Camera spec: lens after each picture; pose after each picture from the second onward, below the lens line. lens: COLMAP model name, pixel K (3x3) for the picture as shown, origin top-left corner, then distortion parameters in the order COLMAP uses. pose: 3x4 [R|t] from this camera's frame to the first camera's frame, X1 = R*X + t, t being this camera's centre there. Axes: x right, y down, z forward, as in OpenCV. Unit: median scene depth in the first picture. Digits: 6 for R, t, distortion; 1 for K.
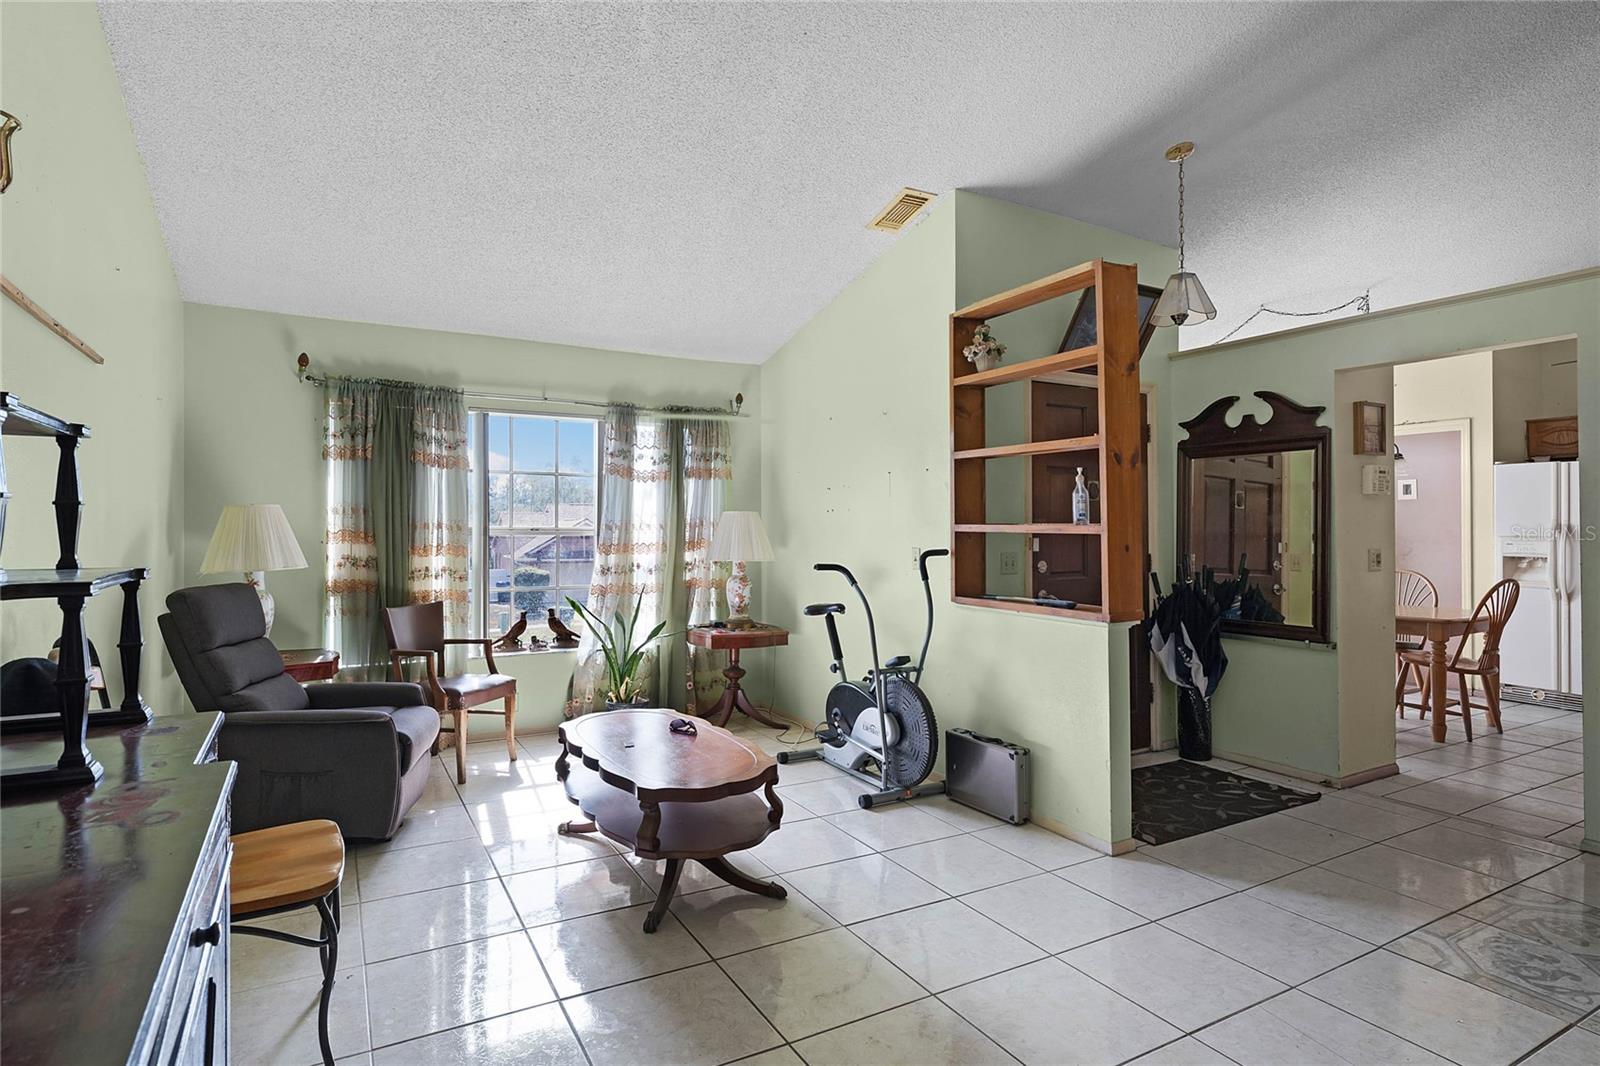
lens RADIAL K [[836.3, 0, 792.0], [0, 836.3, 529.2], [0, 0, 1]] dist [-0.001089, -0.000840]
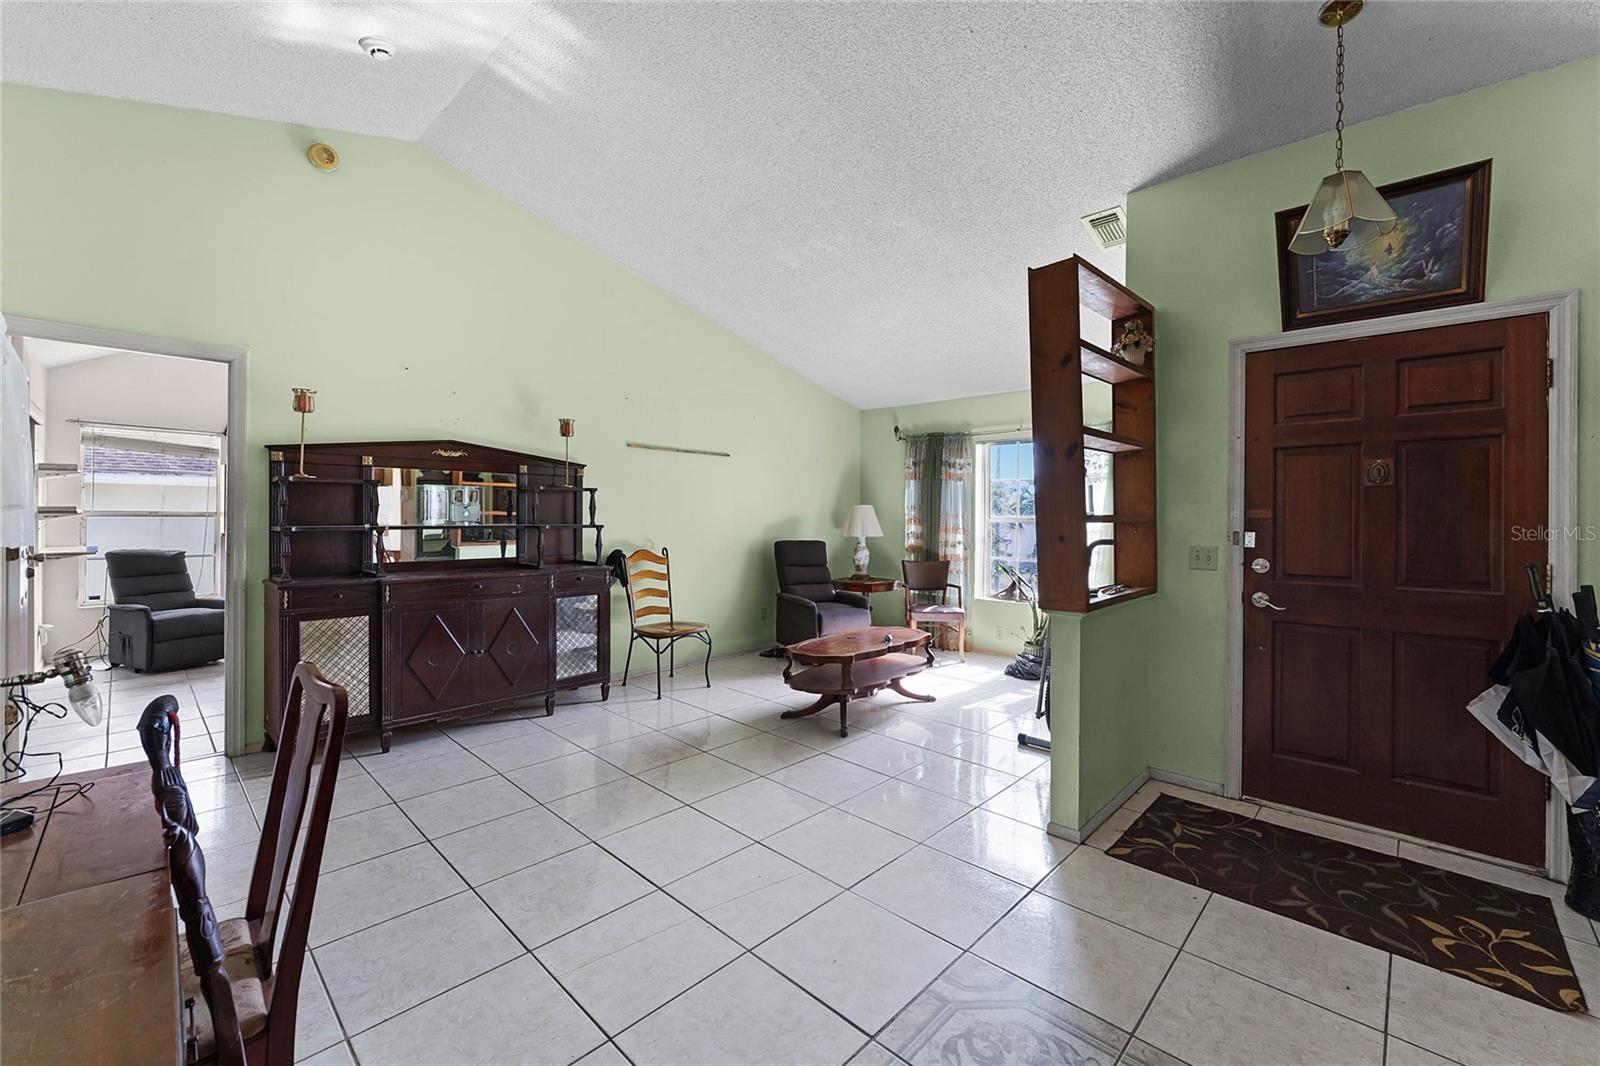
lens RADIAL K [[649.4, 0, 799.5], [0, 649.4, 525.1], [0, 0, 1]] dist [0.000000, -0.000409]
pose [[0.303201, 0.018583, -0.952745, 0.796048], [-0.010971, 0.999812, 0.016010, -0.003522], [0.952863, 0.005599, 0.303348, 0.341178]]
